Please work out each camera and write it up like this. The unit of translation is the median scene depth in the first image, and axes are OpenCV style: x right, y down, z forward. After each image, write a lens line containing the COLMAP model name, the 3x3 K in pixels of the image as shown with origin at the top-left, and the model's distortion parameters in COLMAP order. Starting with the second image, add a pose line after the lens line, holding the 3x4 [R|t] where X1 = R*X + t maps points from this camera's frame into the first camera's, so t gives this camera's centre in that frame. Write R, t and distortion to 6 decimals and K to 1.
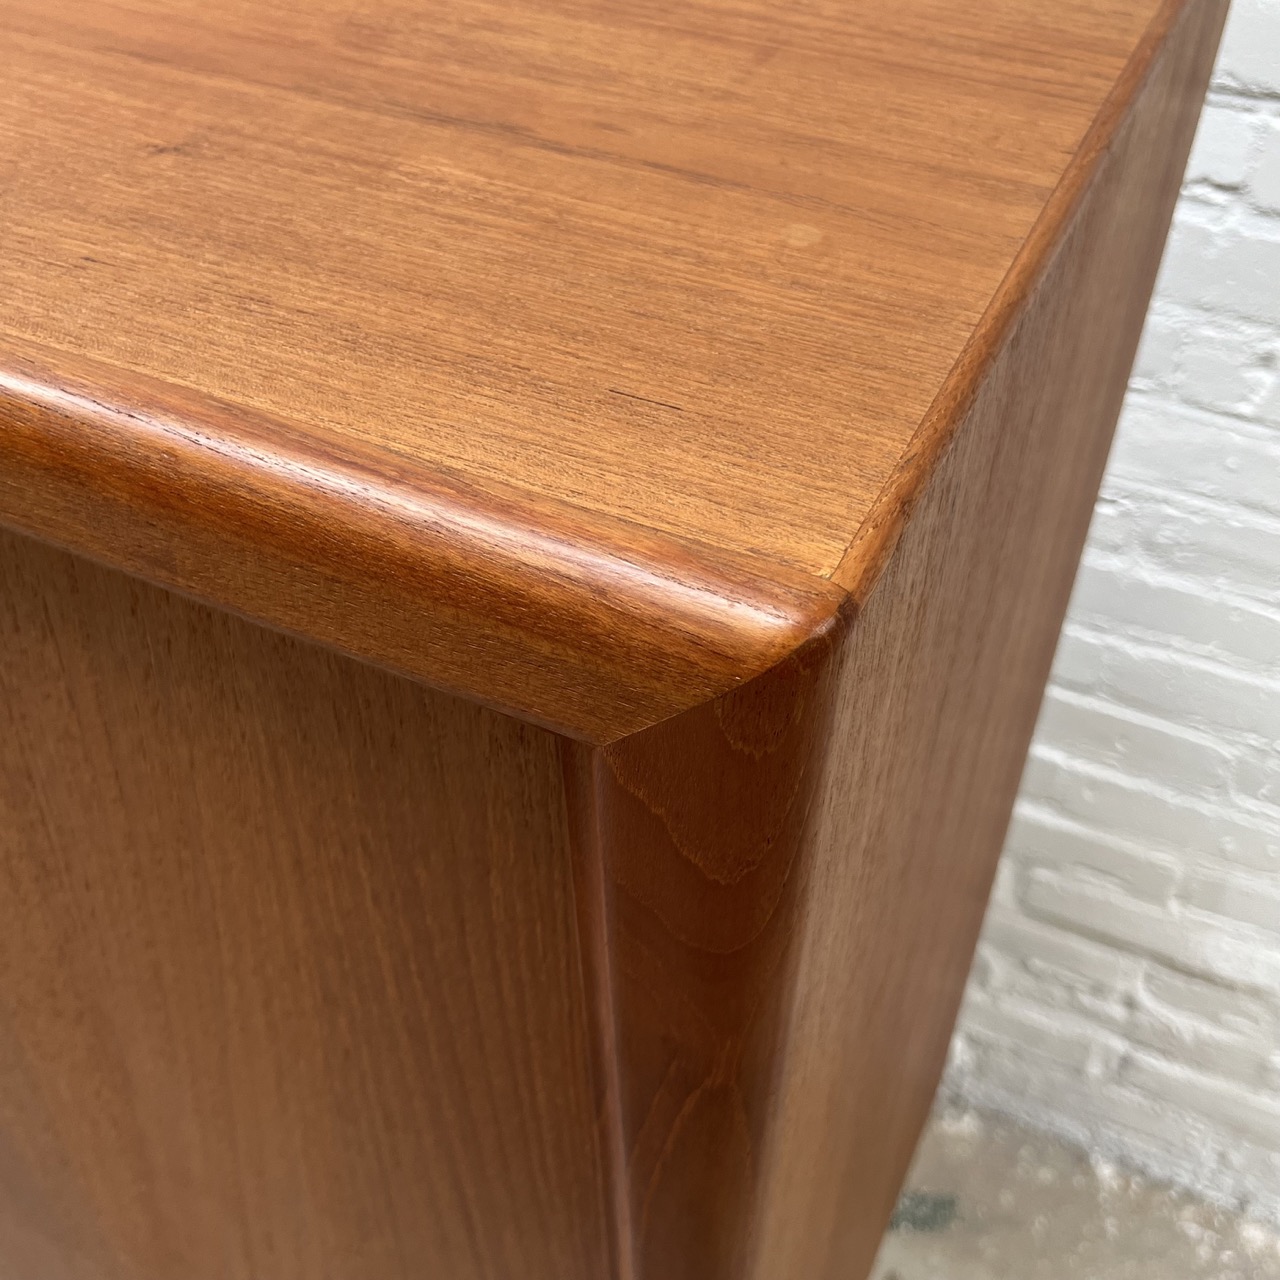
lens RADIAL K [[1592.3, 0, 637.2], [0, 1592.3, 654.8], [0, 0, 1]] dist [0.160006, -0.413333]
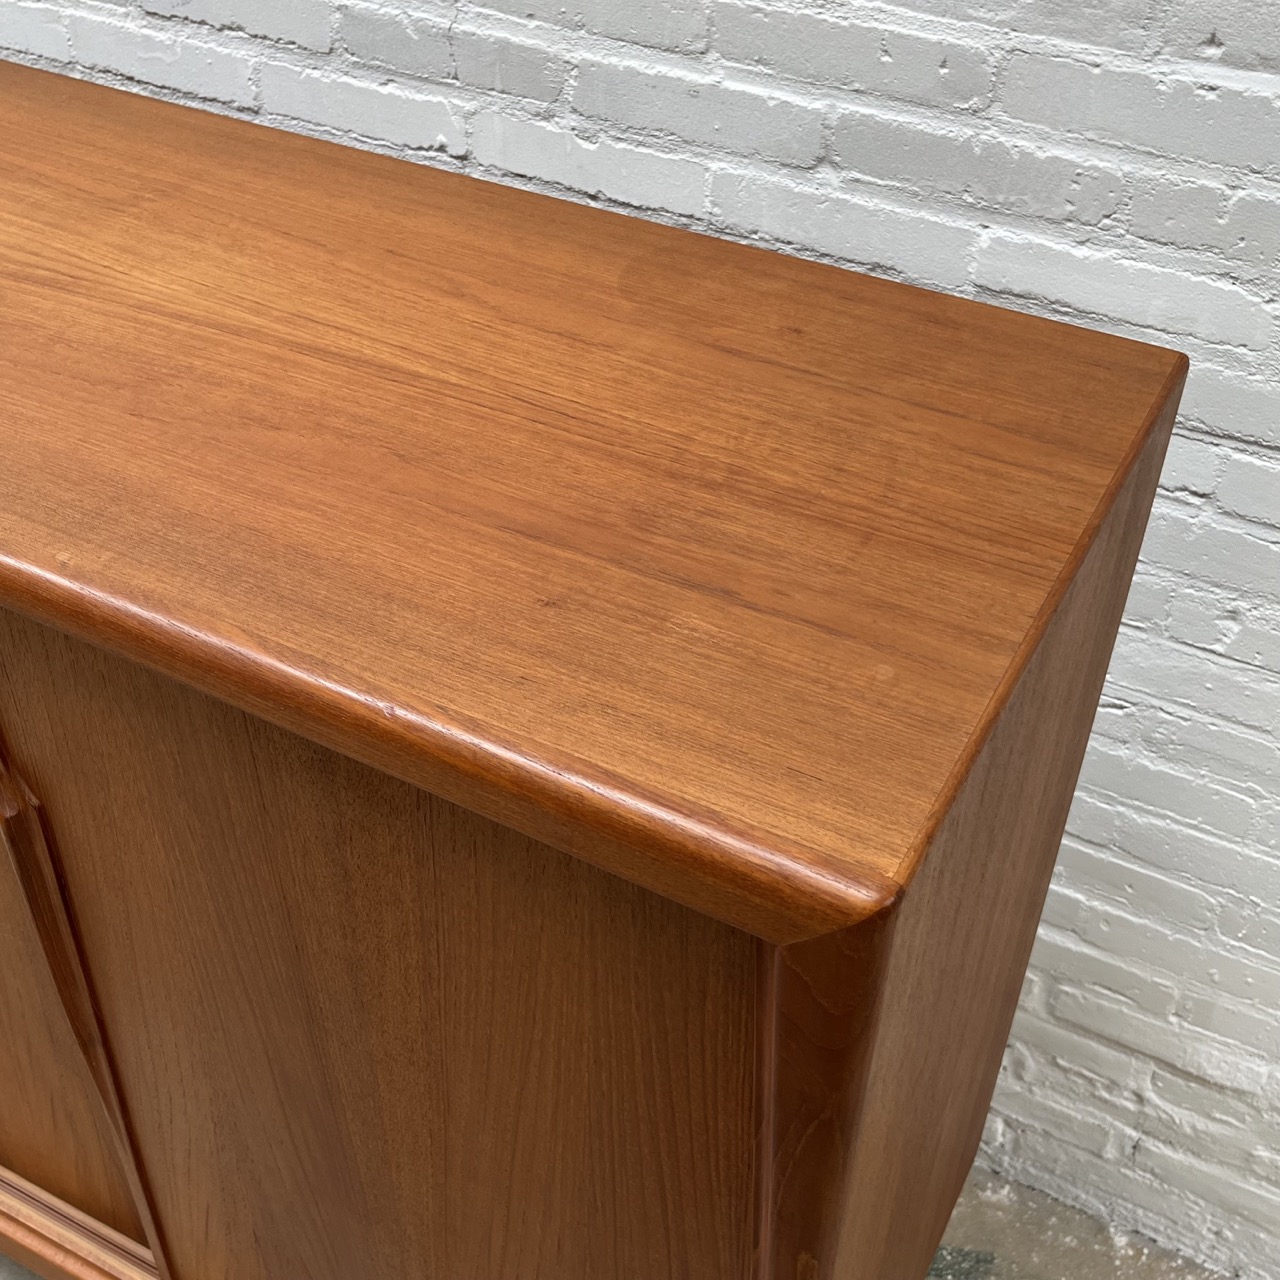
lens RADIAL K [[1592.3, 0, 637.2], [0, 1592.3, 654.8], [0, 0, 1]] dist [0.160006, -0.413333]
pose [[0.998254, 0.036447, -0.046473, -0.101207], [-0.038499, 0.998287, -0.044045, -0.179417], [0.044788, 0.045757, 0.997948, -0.897511]]
